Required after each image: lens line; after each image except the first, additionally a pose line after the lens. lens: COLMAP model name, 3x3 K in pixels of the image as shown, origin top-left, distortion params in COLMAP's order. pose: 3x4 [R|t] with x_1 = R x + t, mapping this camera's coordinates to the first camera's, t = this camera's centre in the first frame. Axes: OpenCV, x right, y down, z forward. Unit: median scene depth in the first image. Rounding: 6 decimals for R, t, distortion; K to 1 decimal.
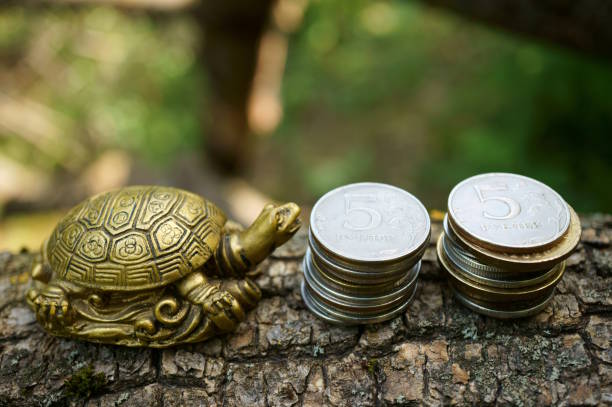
lens RADIAL K [[779.0, 0, 289.9], [0, 779.0, 201.3], [0, 0, 1]] dist [0.040771, -0.001450]
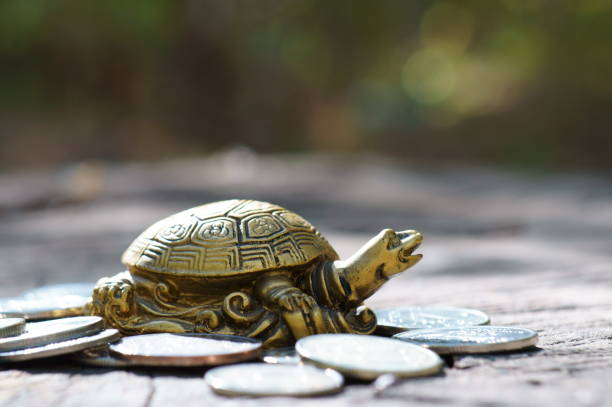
lens RADIAL K [[2181.6, 0, 306.0], [0, 2181.6, 203.5], [0, 0, 1]] dist [0.754330, 3.660975]
pose [[0.953653, 0.121009, -0.275504, 0.546865], [-0.236767, 0.866809, -0.438843, 1.057690], [0.185705, 0.483734, 0.855286, -1.054248]]
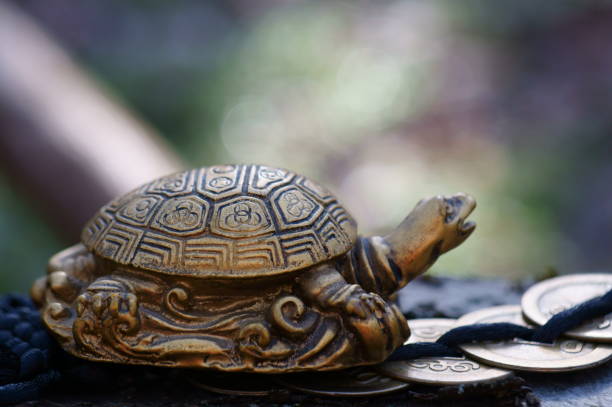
lens RADIAL K [[2181.6, 0, 306.0], [0, 2181.6, 203.5], [0, 0, 1]] dist [0.754330, 3.660975]
pose [[0.988467, 0.075852, 0.131070, -0.392720], [-0.026608, 0.939040, -0.342778, 0.687175], [-0.149080, 0.335337, 0.930228, -0.764302]]
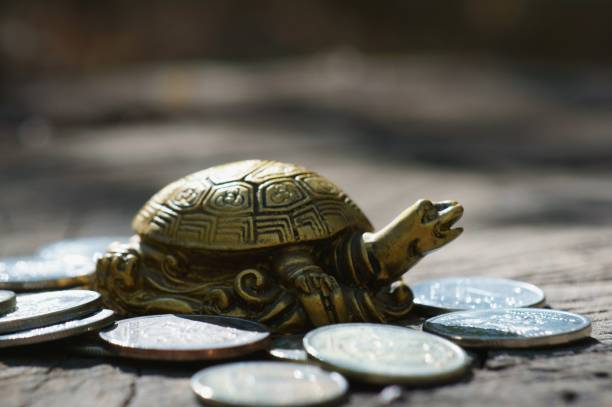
lens RADIAL K [[2181.6, 0, 306.0], [0, 2181.6, 203.5], [0, 0, 1]] dist [0.754330, 3.660975]
pose [[0.926112, 0.153902, -0.344429, 0.599974], [-0.281500, 0.889736, -0.359343, 0.806503], [0.251147, 0.429749, 0.867318, -0.838295]]
